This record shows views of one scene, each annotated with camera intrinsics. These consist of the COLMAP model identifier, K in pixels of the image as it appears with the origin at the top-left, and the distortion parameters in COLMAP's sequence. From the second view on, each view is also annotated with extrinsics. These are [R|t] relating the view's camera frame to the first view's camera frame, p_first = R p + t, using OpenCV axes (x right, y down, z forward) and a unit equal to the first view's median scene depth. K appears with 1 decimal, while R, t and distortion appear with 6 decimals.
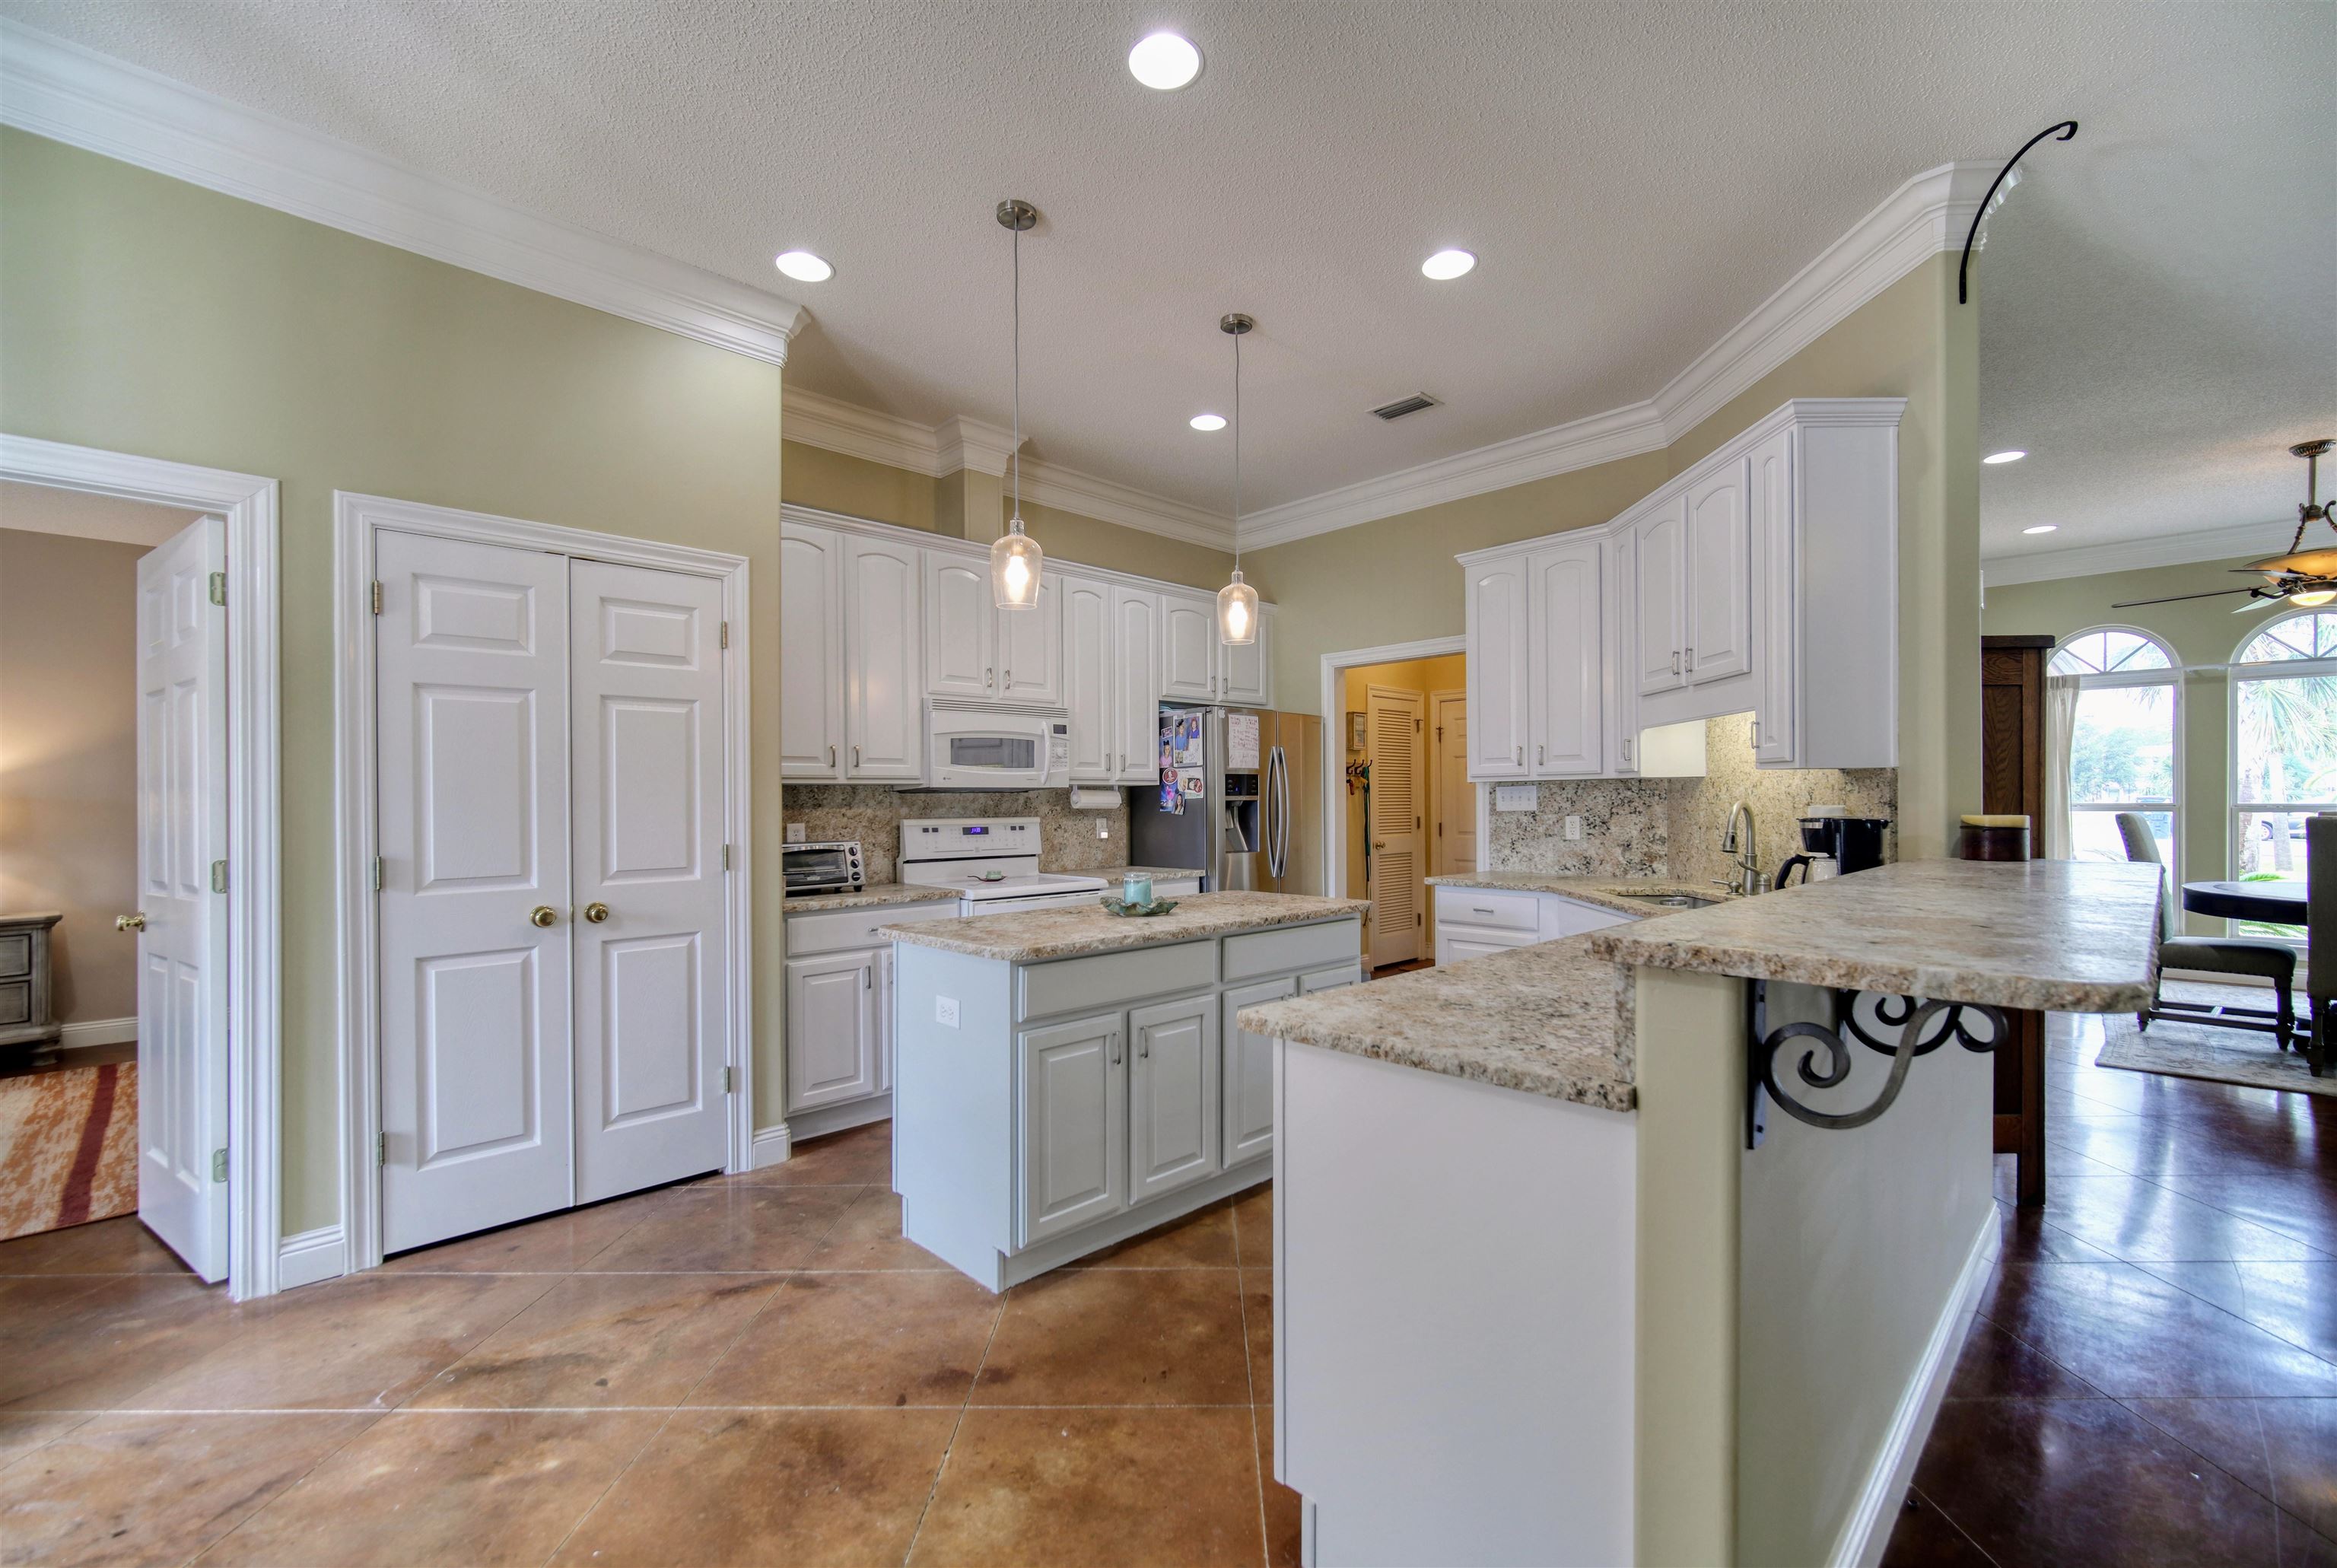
lens RADIAL K [[993.8, 0, 1177.9], [0, 993.8, 796.9], [0, 0, 1]] dist [-0.002409, 0.000766]
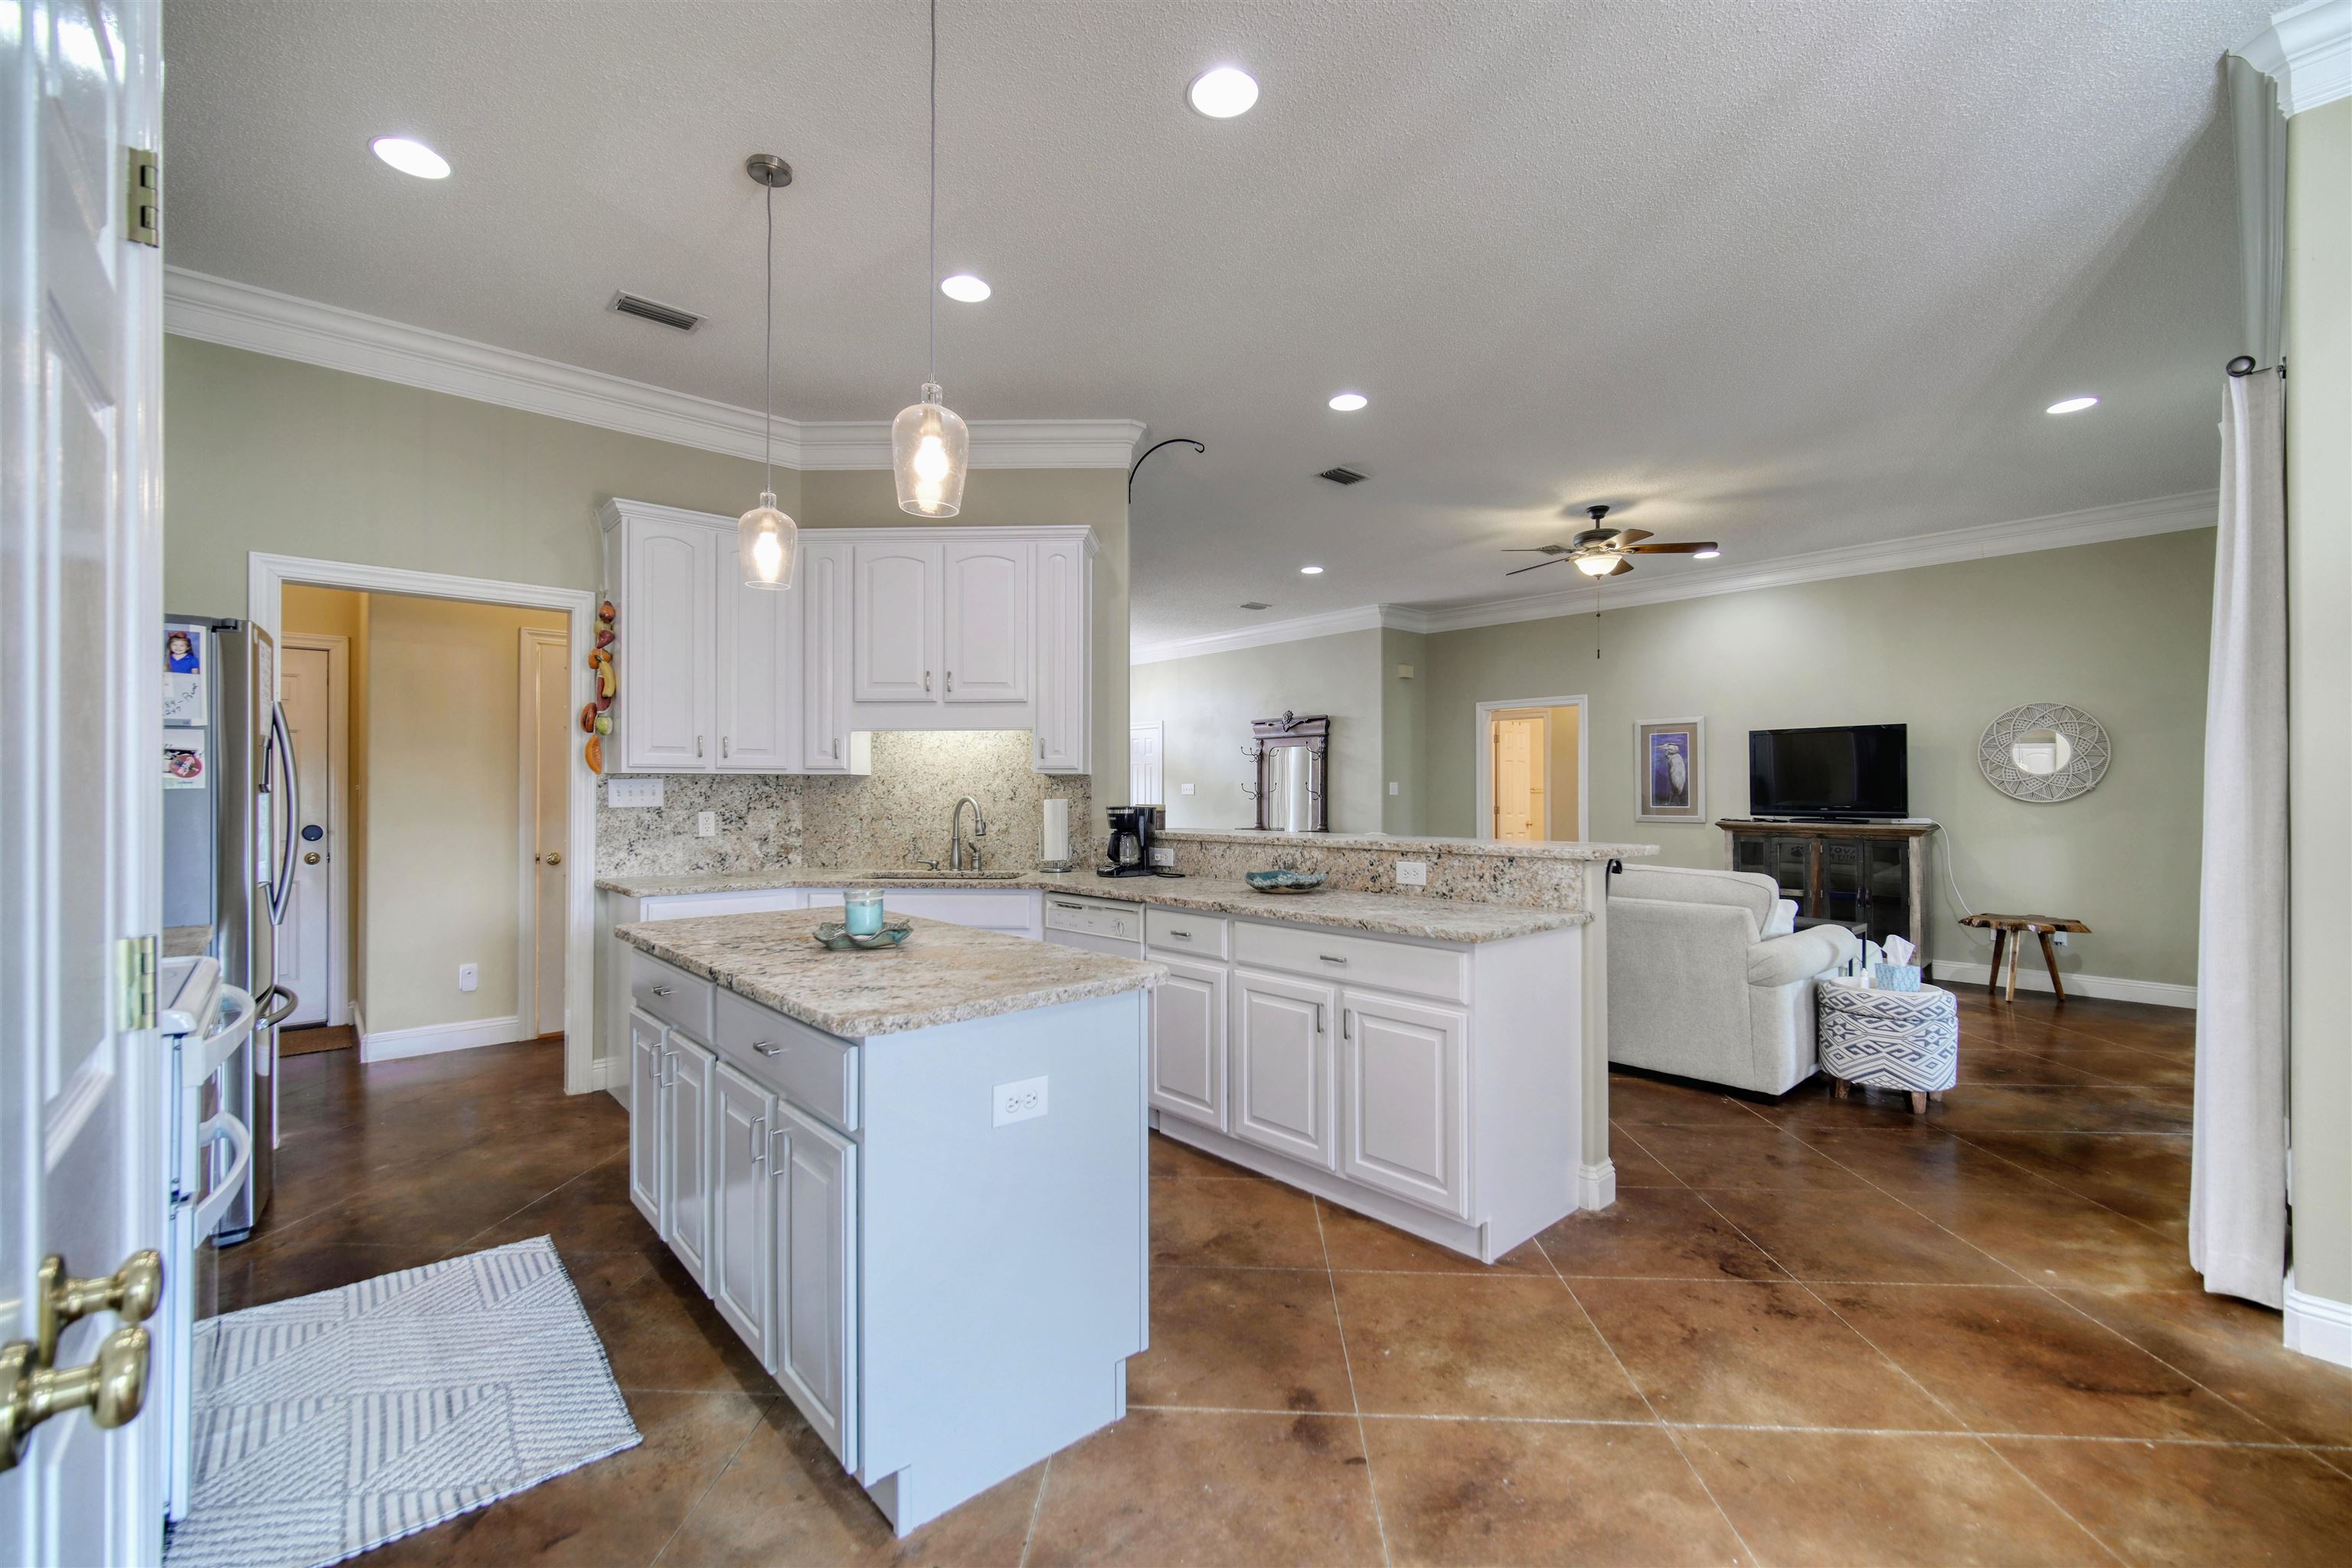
lens RADIAL K [[1000.1, 0, 1184.4], [0, 1000.1, 778.1], [0, 0, 1]] dist [-0.002409, 0.000766]
pose [[0.026772, 0.021770, 0.999404, -0.566745], [-0.003323, 0.999759, -0.021689, 0.006412], [-0.999636, -0.002740, 0.026838, 0.536918]]
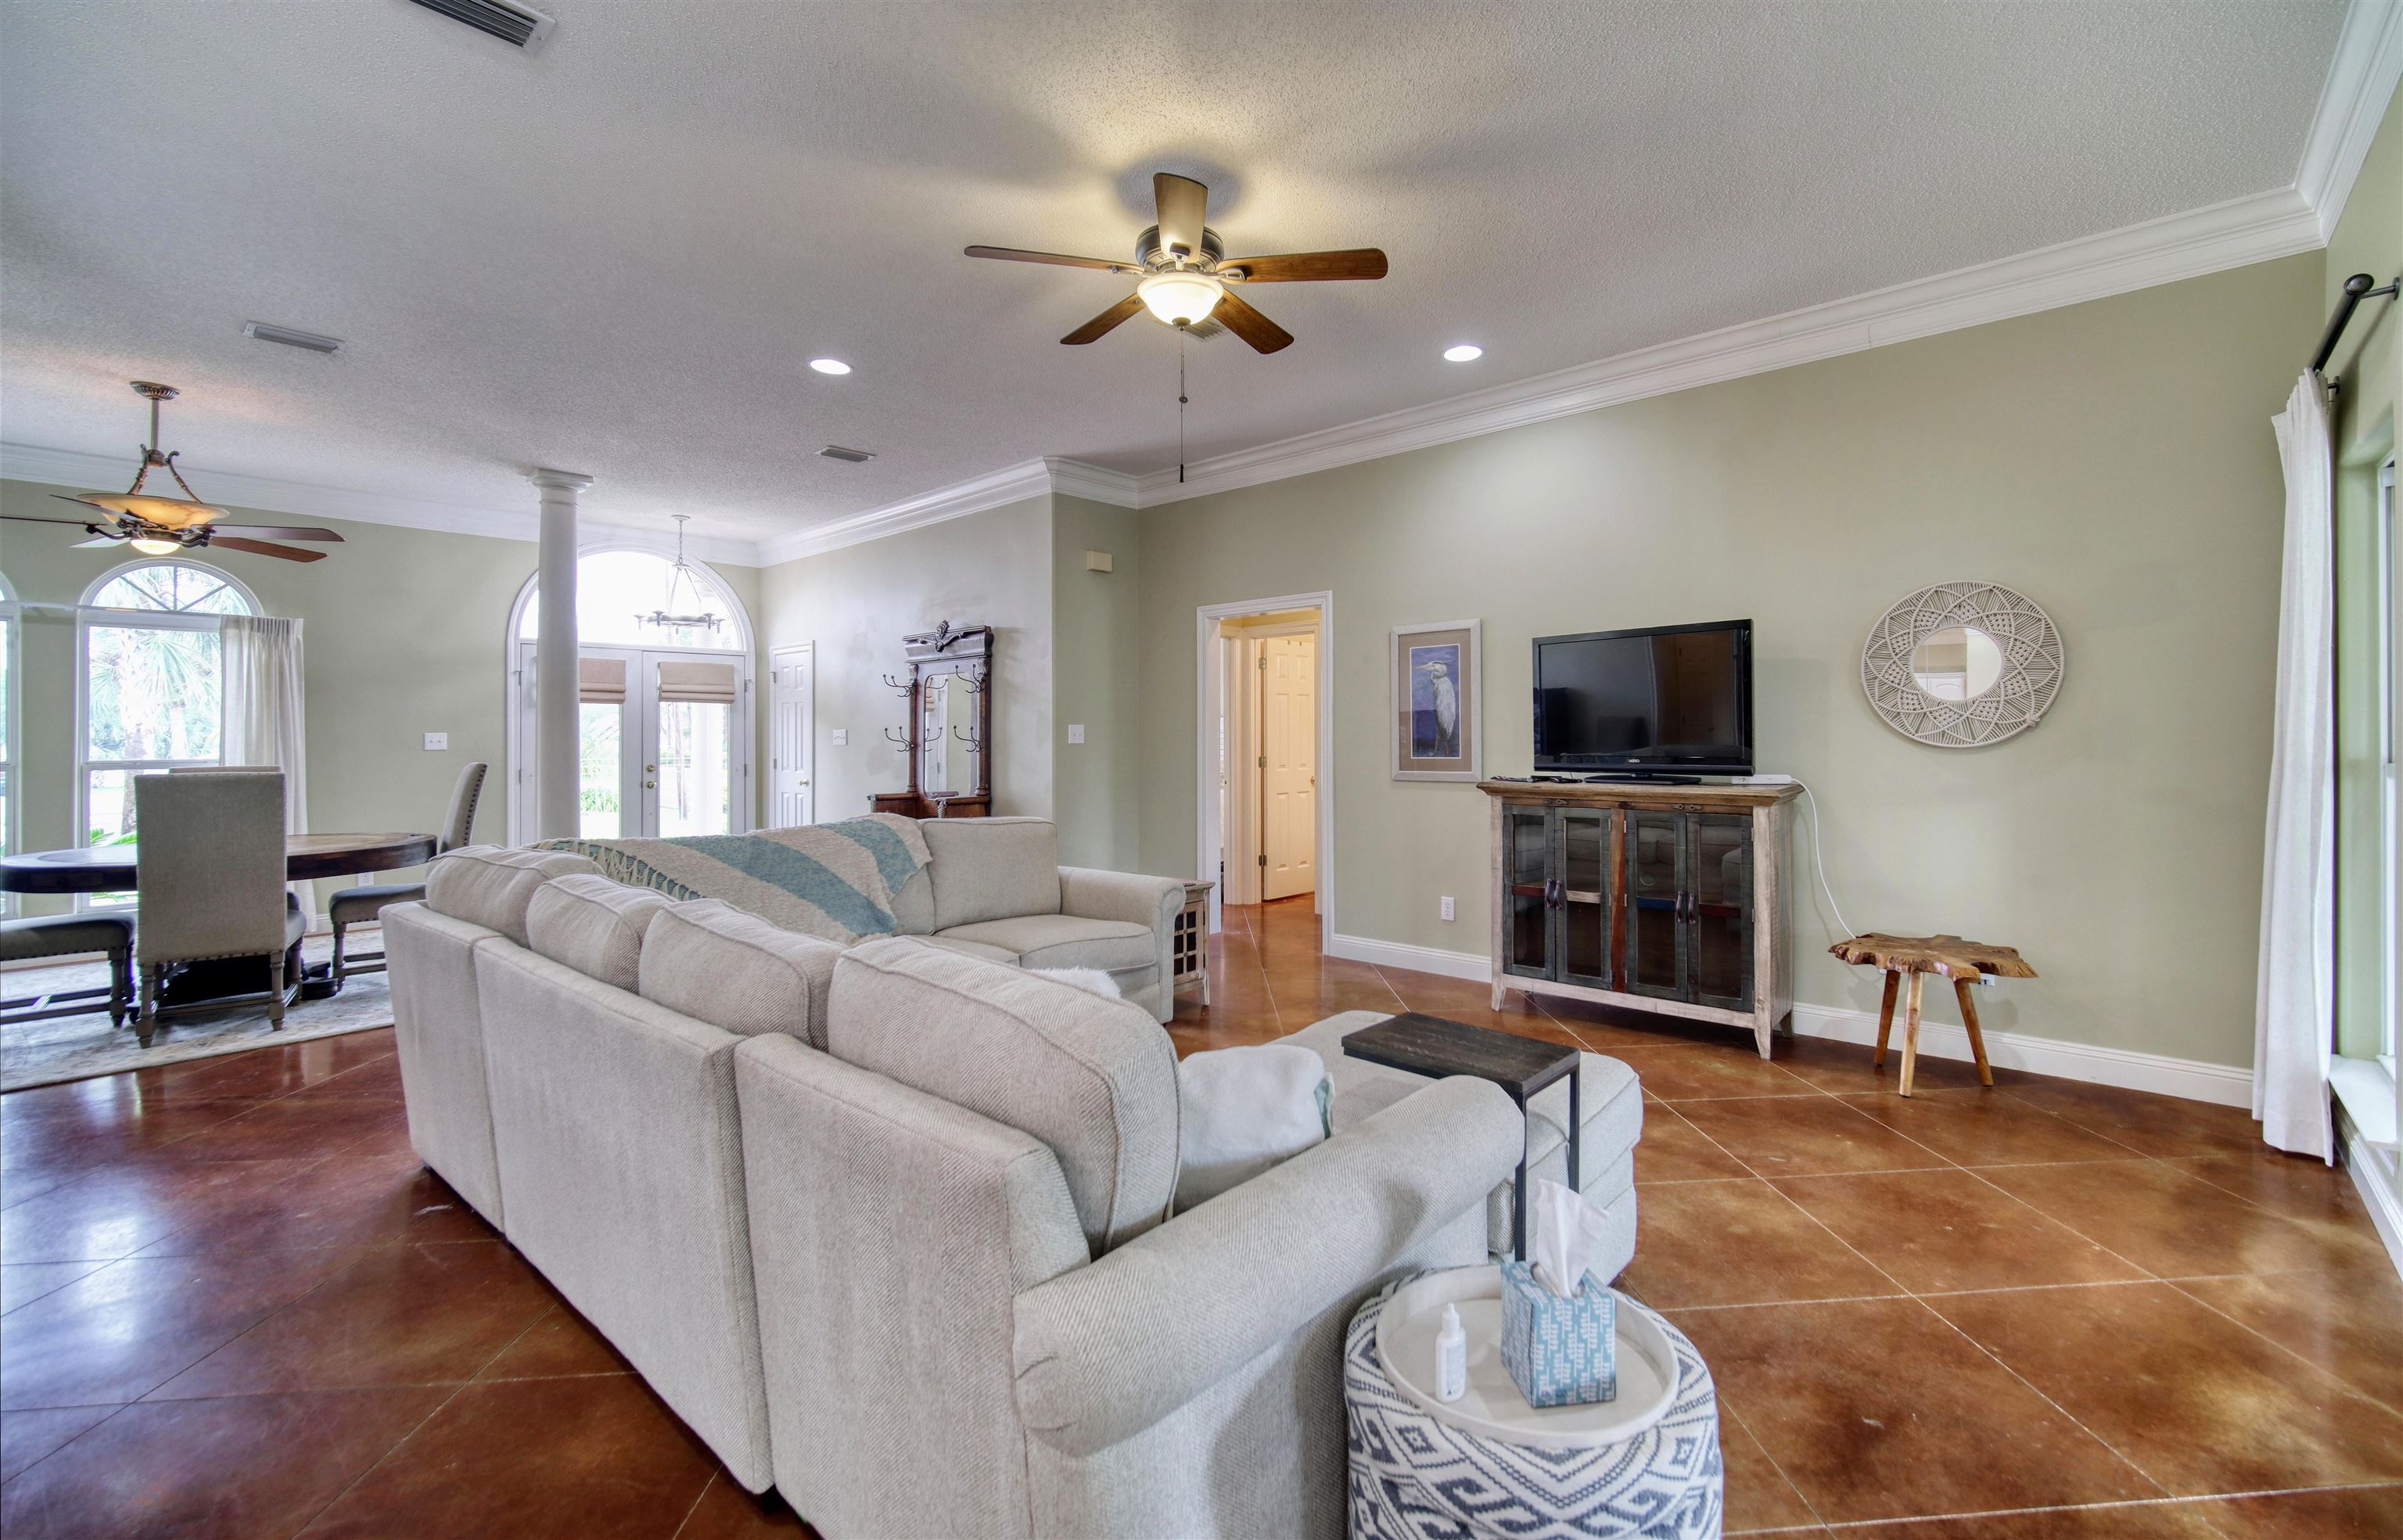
lens RADIAL K [[1001.1, 0, 1280.0], [0, 1001.1, 739.8], [0, 0, 1]] dist [-0.005897, -0.000526]
pose [[-0.094121, 0.006621, 0.995539, 0.096852], [0.007078, 0.999957, -0.005981, 0.000430], [-0.995536, 0.006484, -0.094164, 0.007826]]
